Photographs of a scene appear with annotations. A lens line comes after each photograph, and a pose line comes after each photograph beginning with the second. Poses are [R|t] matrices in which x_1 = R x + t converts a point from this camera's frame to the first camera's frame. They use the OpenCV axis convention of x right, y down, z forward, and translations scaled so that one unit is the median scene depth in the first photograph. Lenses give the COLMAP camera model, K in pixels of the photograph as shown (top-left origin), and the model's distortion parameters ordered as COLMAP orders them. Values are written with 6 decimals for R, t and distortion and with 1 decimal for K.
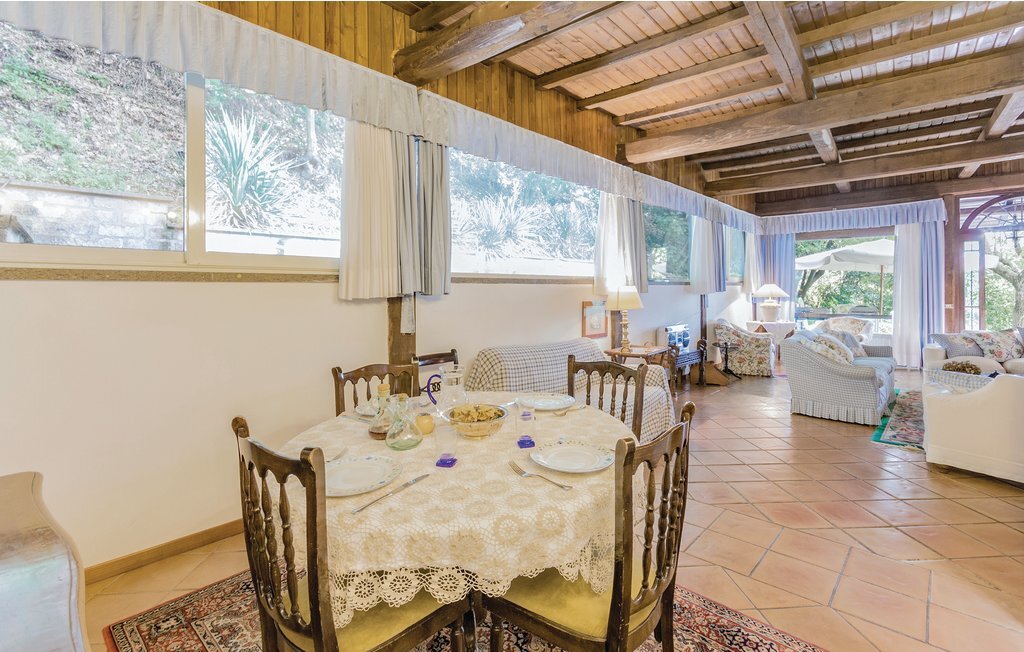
lens RADIAL K [[475.1, 0, 507.0], [0, 475.1, 285.9], [0, 0, 1]] dist [0.003121, -0.000017]
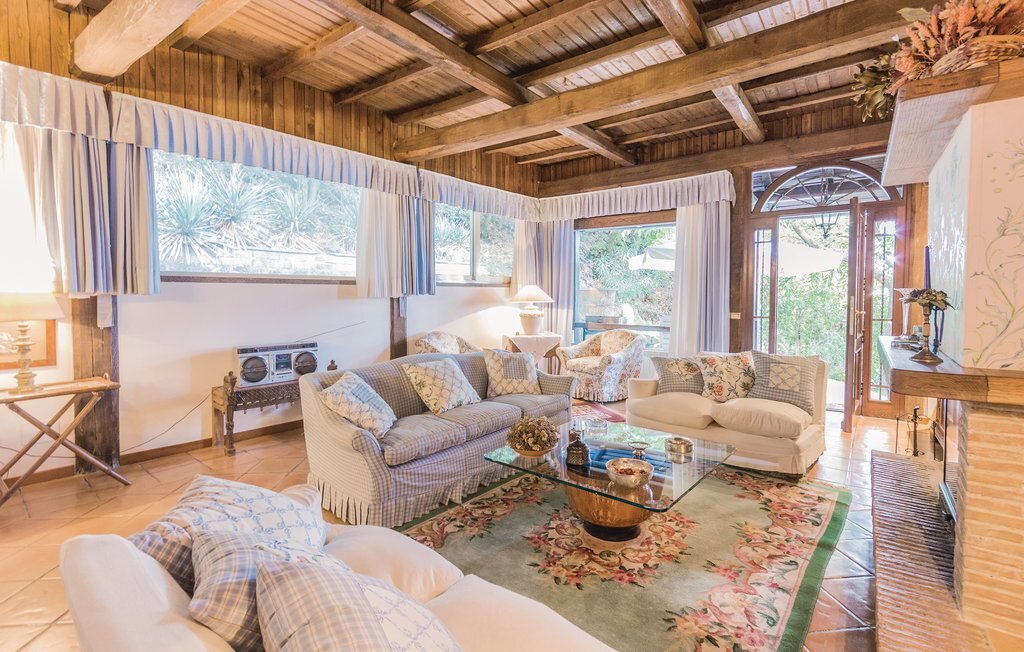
lens RADIAL K [[475.1, 0, 511.6], [0, 475.1, 315.9], [0, 0, 1]] dist [0.003121, -0.000017]
pose [[0.997280, 0.002547, 0.073658, 0.495509], [-0.006336, 0.998666, 0.051254, 0.005962], [-0.073429, -0.051581, 0.995966, 0.263398]]
